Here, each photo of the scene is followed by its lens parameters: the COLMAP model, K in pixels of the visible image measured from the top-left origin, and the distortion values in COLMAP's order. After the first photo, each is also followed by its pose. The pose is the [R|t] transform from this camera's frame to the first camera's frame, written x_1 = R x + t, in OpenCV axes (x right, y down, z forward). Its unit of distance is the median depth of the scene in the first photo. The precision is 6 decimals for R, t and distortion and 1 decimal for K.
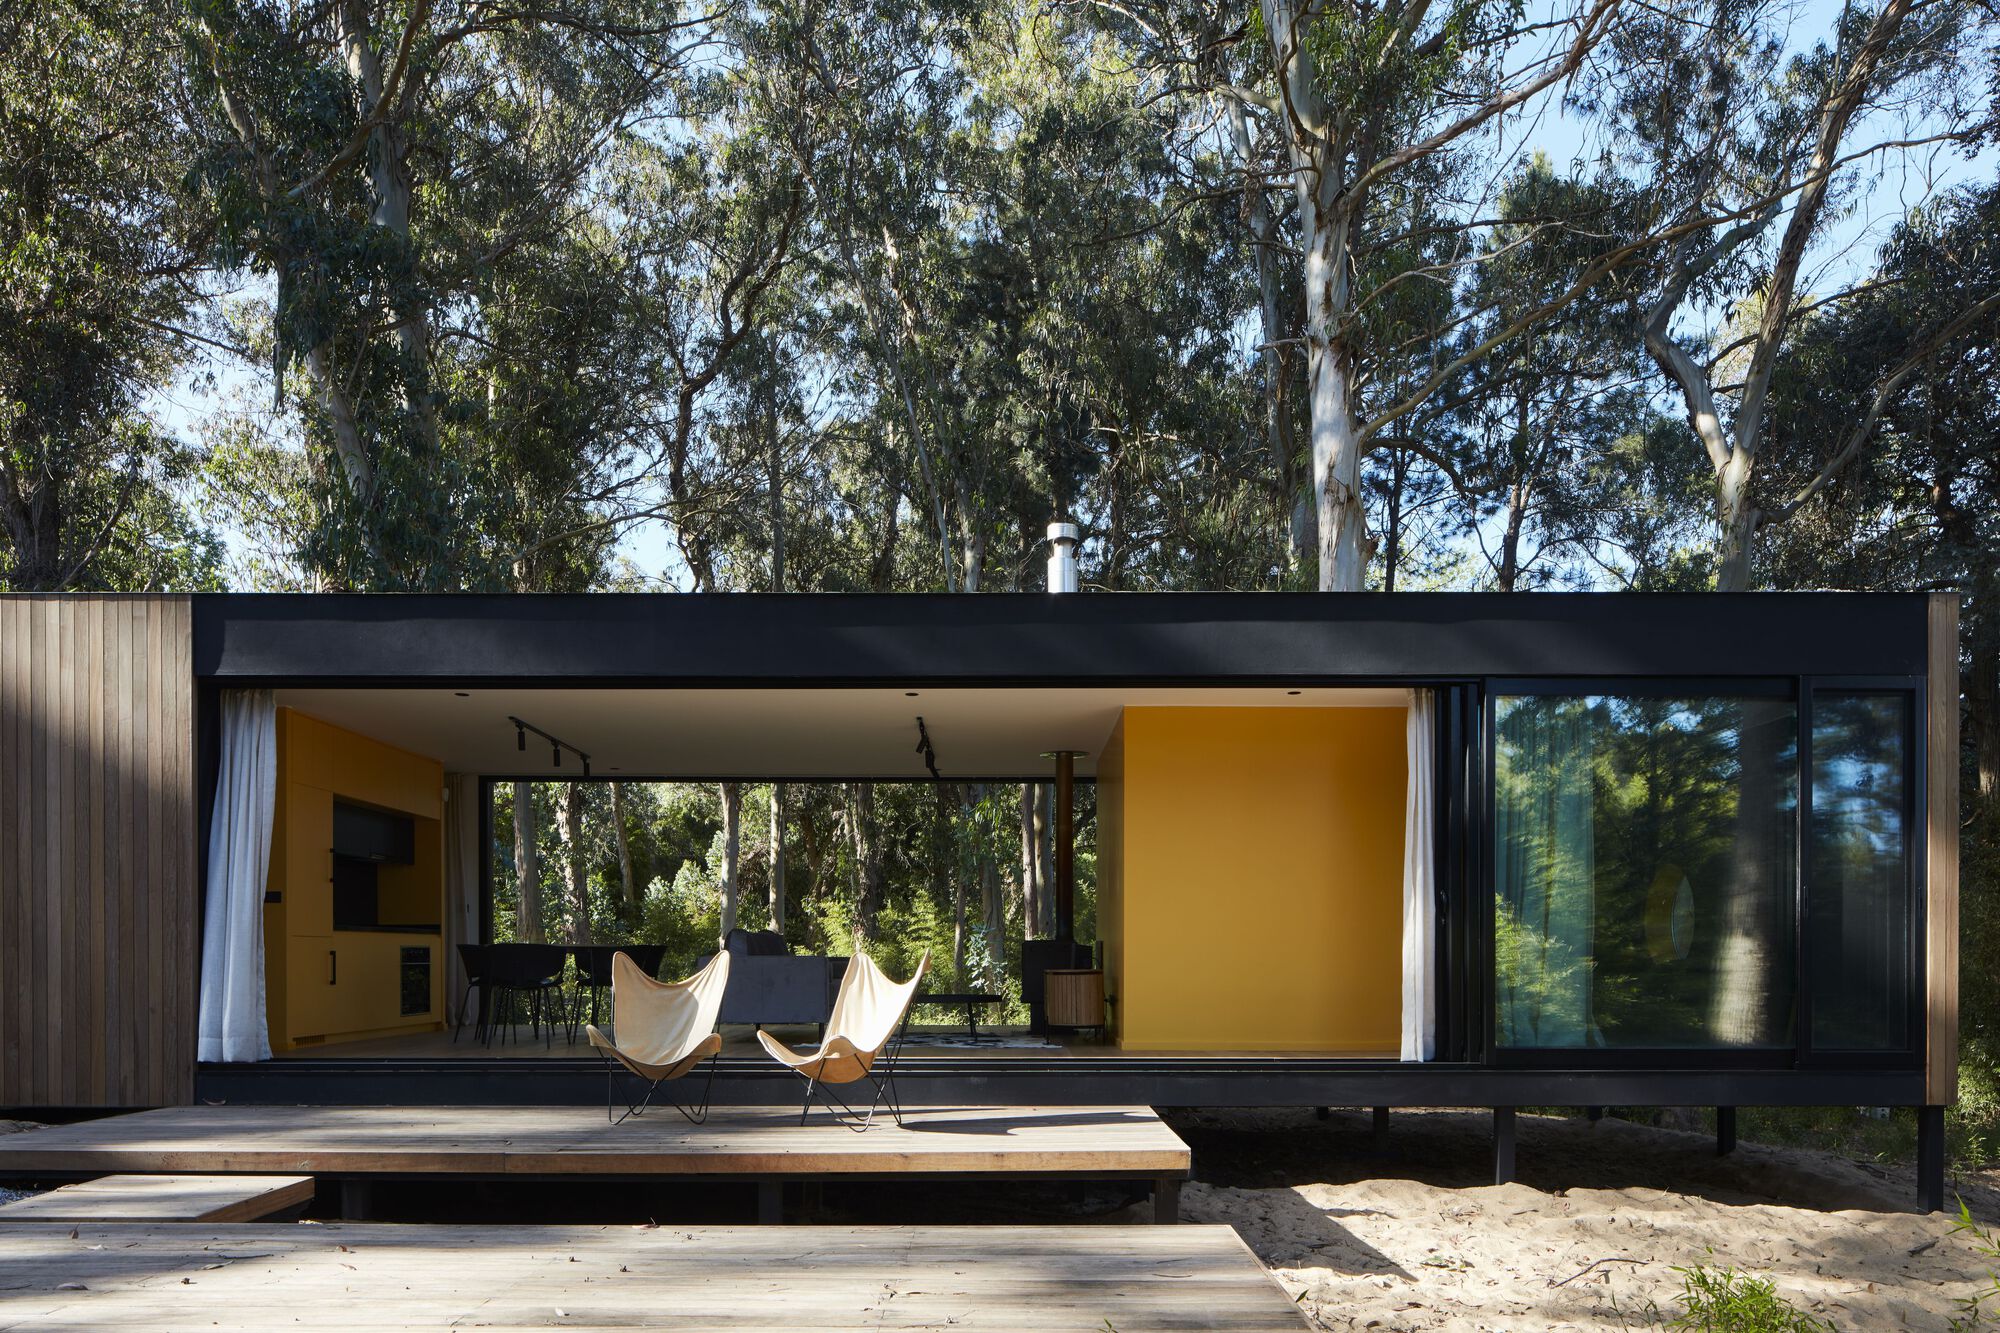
lens RADIAL K [[1374.0, 0, 1000.0], [0, 1374.0, 666.5], [0, 0, 1]] dist [-0.015025, 0.006115]
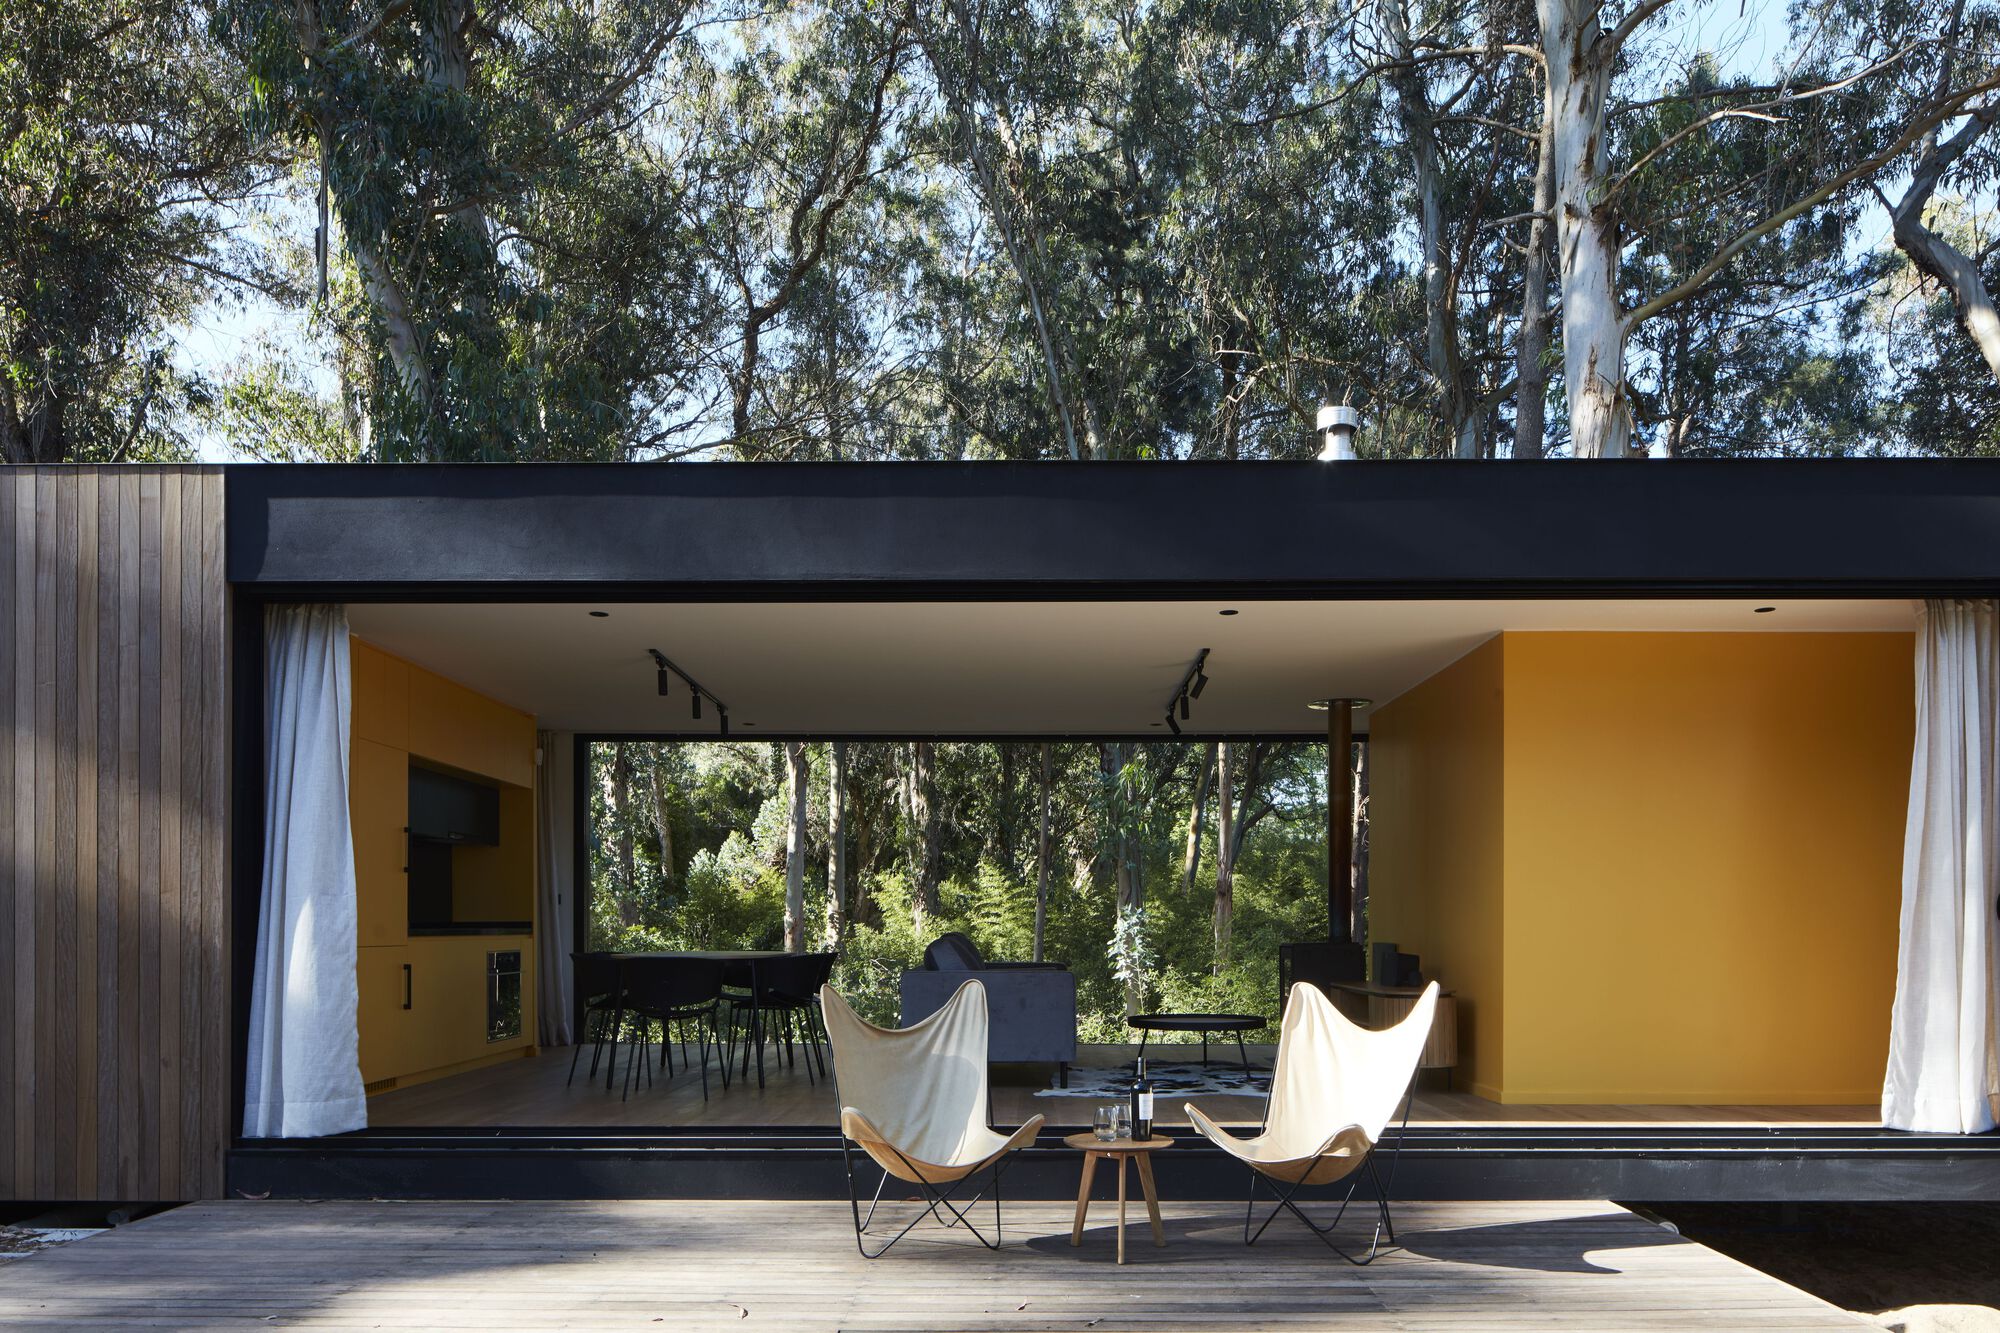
lens RADIAL K [[1355.9, 0, 1006.4], [0, 1355.9, 619.3], [0, 0, 1]] dist [-0.002752, -0.007010]
pose [[0.999999, -0.000928, -0.000656, -0.080840], [0.000920, 0.999918, -0.012759, 0.014736], [0.000668, 0.012759, 0.999918, 0.130618]]
